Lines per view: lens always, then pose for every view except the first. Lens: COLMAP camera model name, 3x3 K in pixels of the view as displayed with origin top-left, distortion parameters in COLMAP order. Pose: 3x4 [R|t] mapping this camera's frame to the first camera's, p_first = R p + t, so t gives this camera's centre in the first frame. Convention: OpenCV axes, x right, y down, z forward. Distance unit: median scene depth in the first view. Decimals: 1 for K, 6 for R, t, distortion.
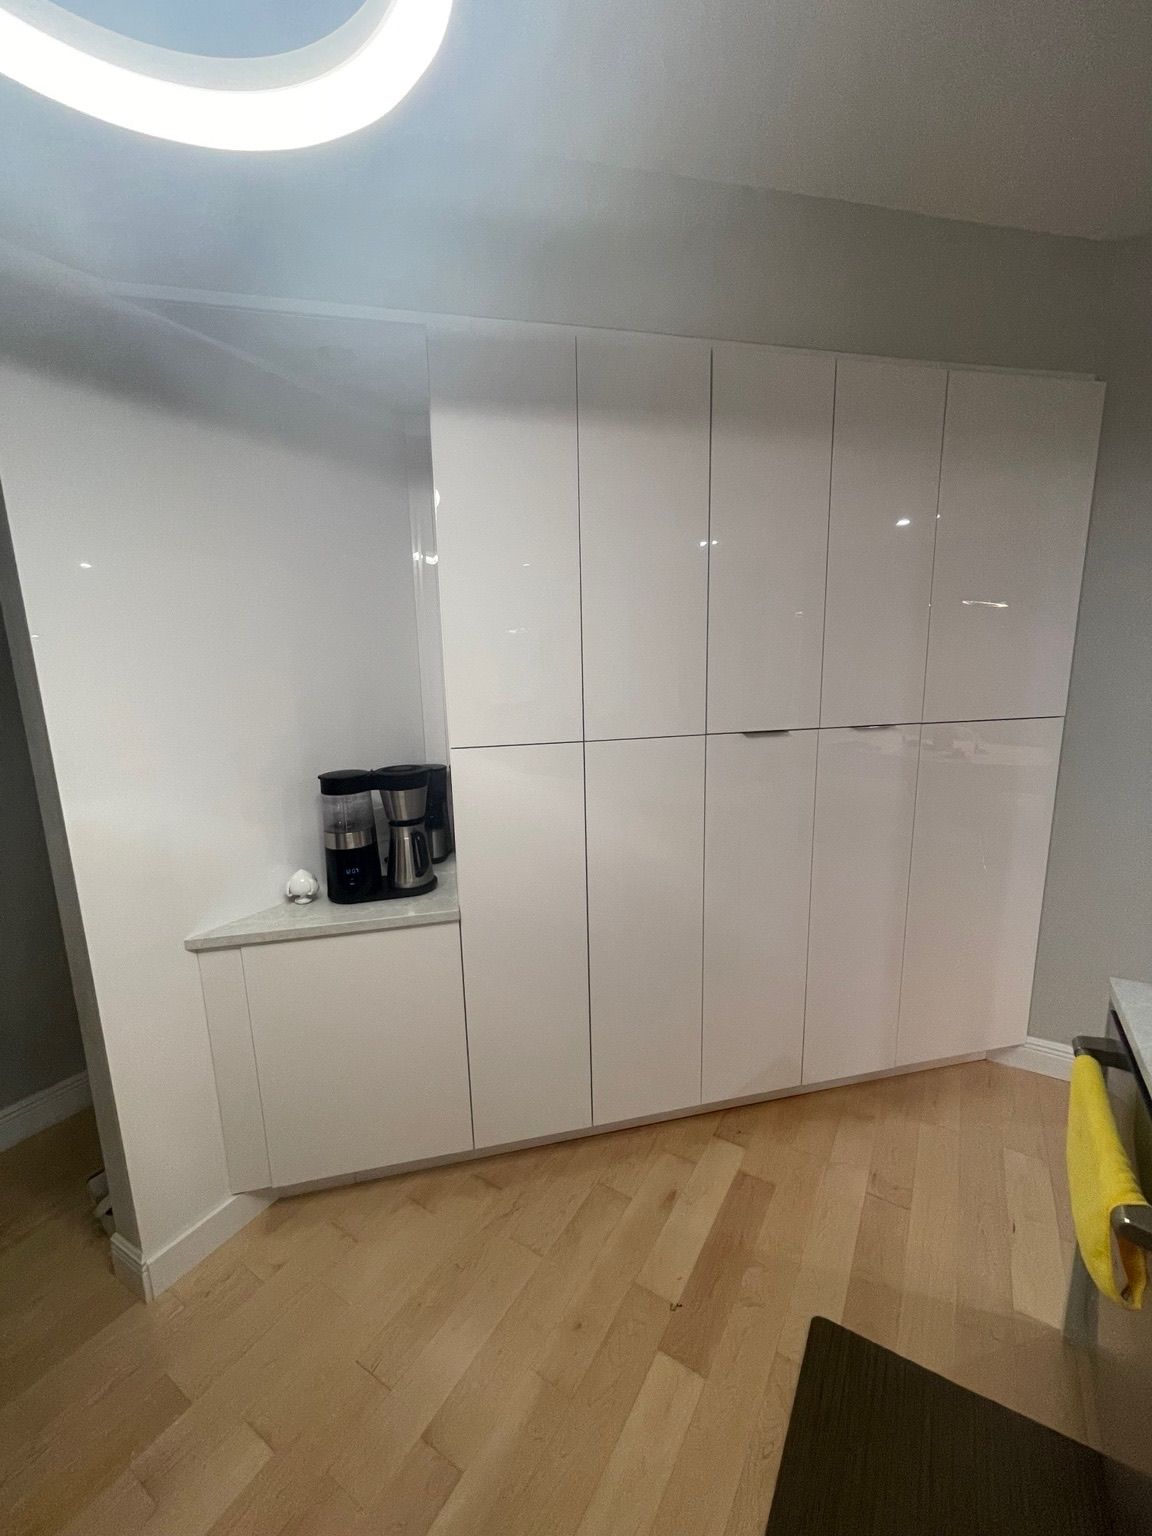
lens RADIAL K [[627.8, 0, 576.7], [0, 627.8, 765.2], [0, 0, 1]] dist [-0.000167, -0.000182]
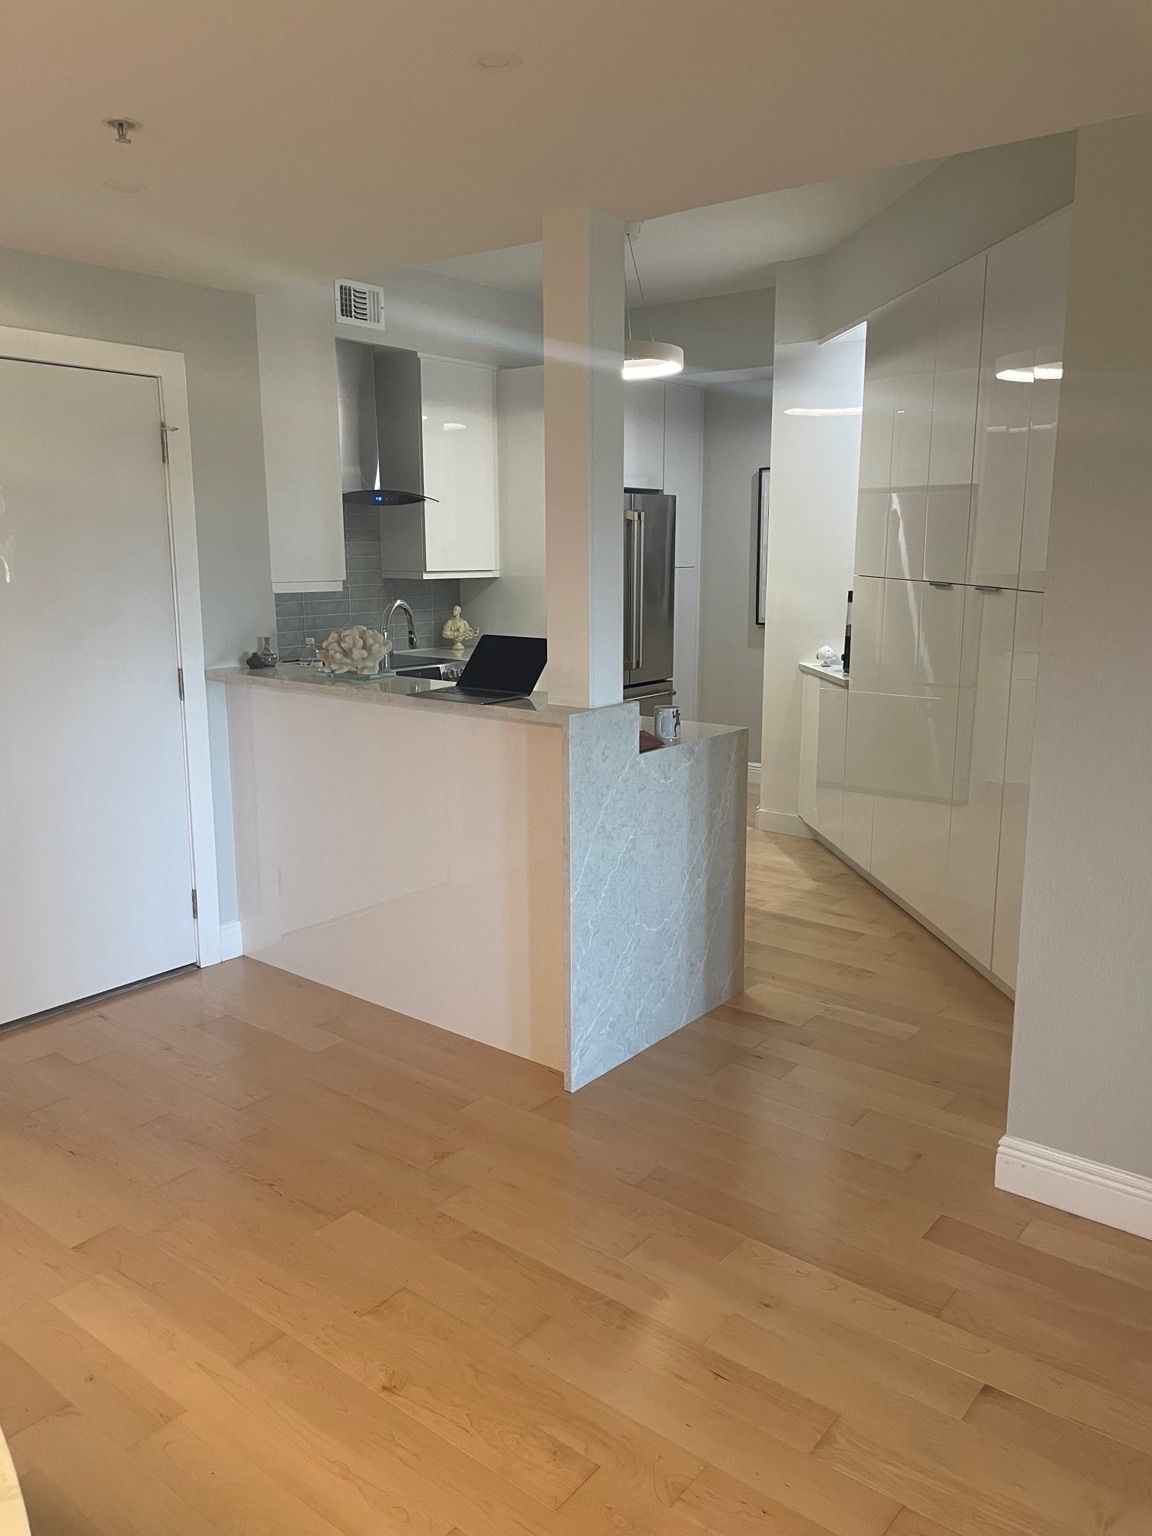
lens RADIAL K [[1151.5, 0, 581.3], [0, 1151.5, 764.6], [0, 0, 1]] dist [0.106418, -0.158564]
pose [[-0.120241, 0.211958, -0.969853, 2.564625], [-0.175501, 0.957016, 0.230911, -0.115642], [0.977109, 0.197976, -0.077874, 0.569357]]
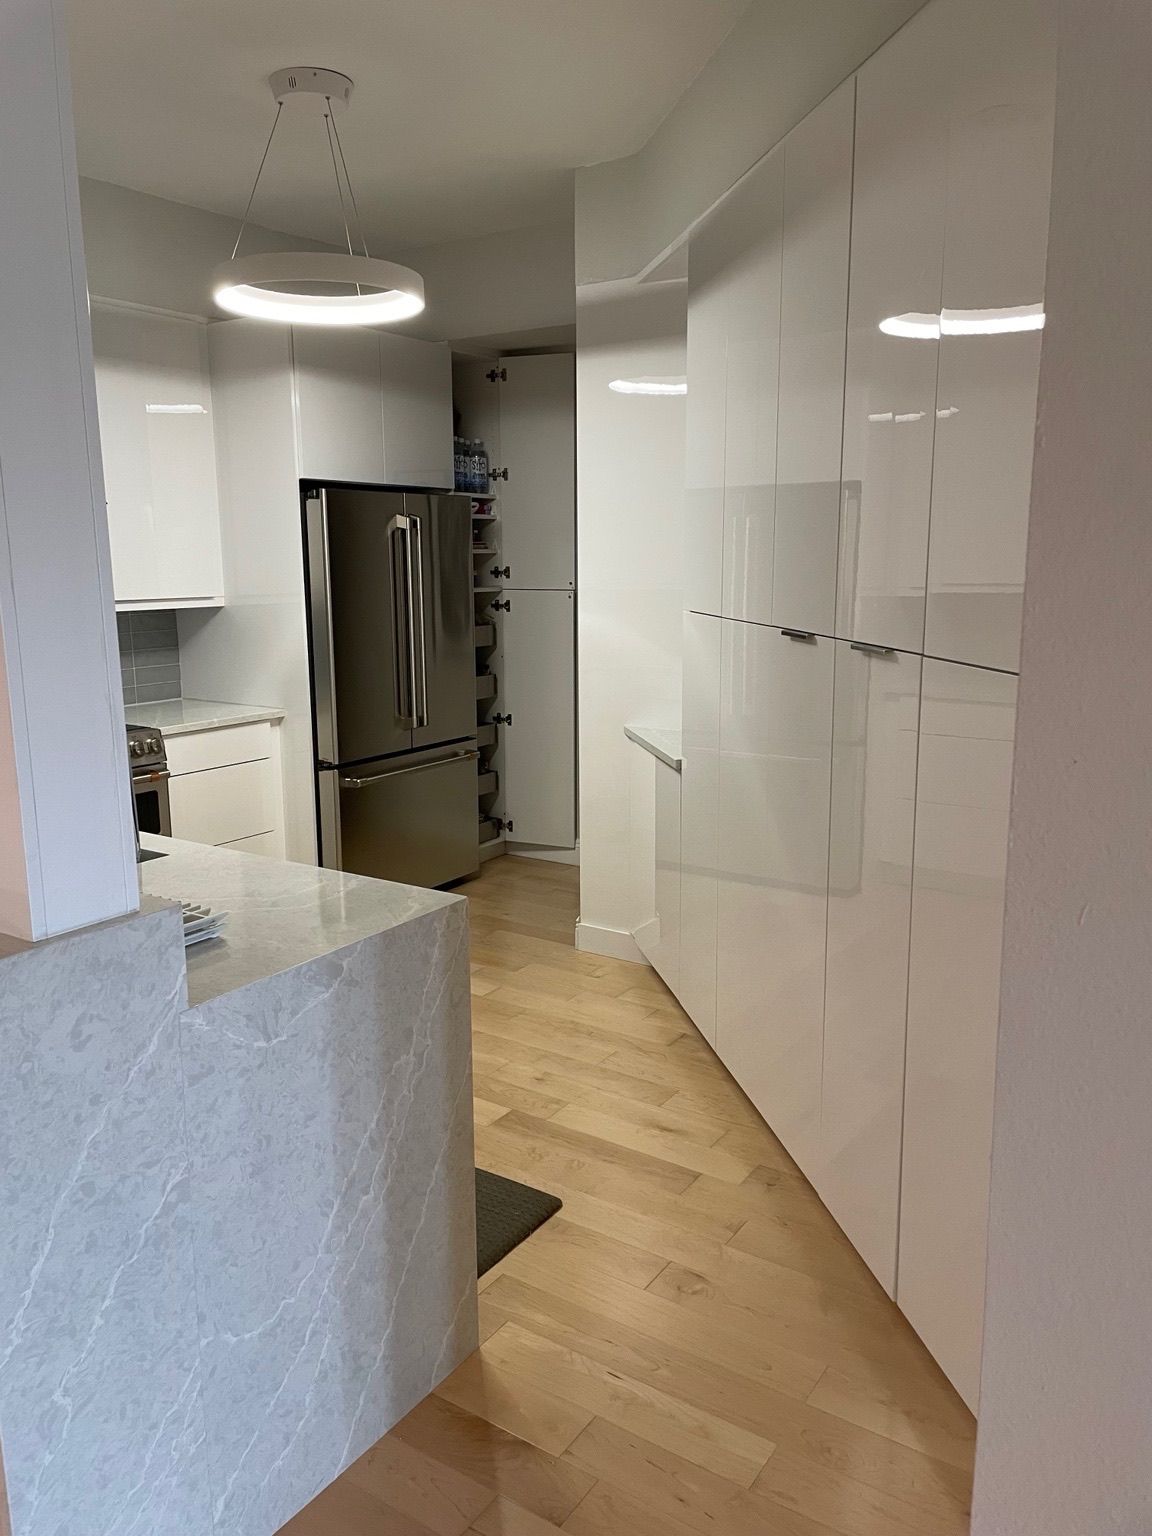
lens RADIAL K [[1147.9, 0, 566.9], [0, 1147.9, 763.1], [0, 0, 1]] dist [0.009837, -0.000347]
pose [[-0.048047, 0.208345, -0.976874, 1.626827], [-0.170003, 0.962029, 0.213541, -0.145835], [0.984272, 0.176331, -0.010803, 0.769198]]
